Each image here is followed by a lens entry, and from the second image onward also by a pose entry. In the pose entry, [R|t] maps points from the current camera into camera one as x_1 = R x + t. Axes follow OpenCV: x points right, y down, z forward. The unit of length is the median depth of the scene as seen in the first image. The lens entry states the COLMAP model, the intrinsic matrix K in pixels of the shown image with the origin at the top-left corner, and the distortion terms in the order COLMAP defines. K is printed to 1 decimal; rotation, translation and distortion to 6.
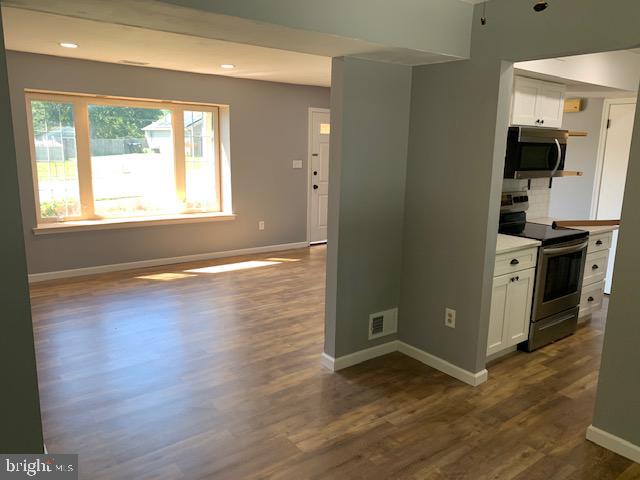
lens RADIAL K [[492.1, 0, 320.0], [0, 492.1, 240.0], [0, 0, 1]] dist [0.076050, -0.136571]
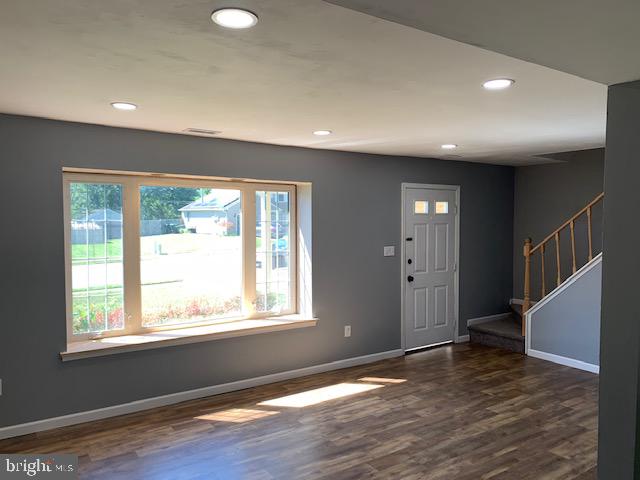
lens RADIAL K [[498.6, 0, 320.0], [0, 498.6, 240.0], [0, 0, 1]] dist [0.008677, 0.000329]
pose [[0.998108, -0.018354, -0.058686, -0.134571], [0.009268, 0.988414, -0.151496, -0.063339], [0.060786, 0.150665, 0.986714, 0.243747]]
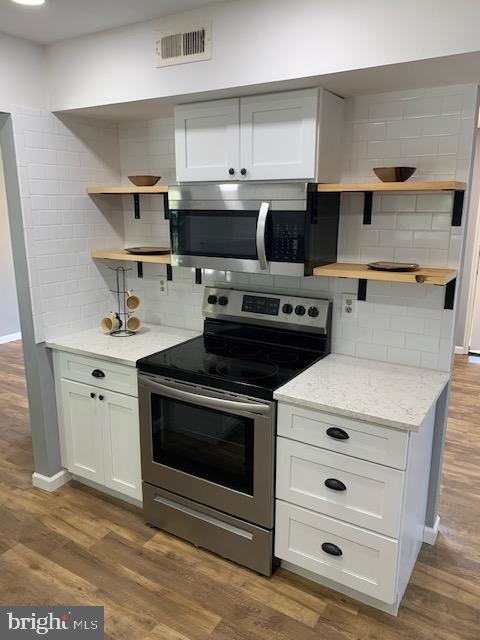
lens RADIAL K [[492.1, 0, 240.0], [0, 492.1, 320.0], [0, 0, 1]] dist [0.076050, -0.136571]
pose [[0.345672, 0.192396, -0.918420, 0.669452], [-0.173009, 0.975042, 0.139141, -0.102216], [0.922268, 0.110798, 0.370331, 0.544611]]
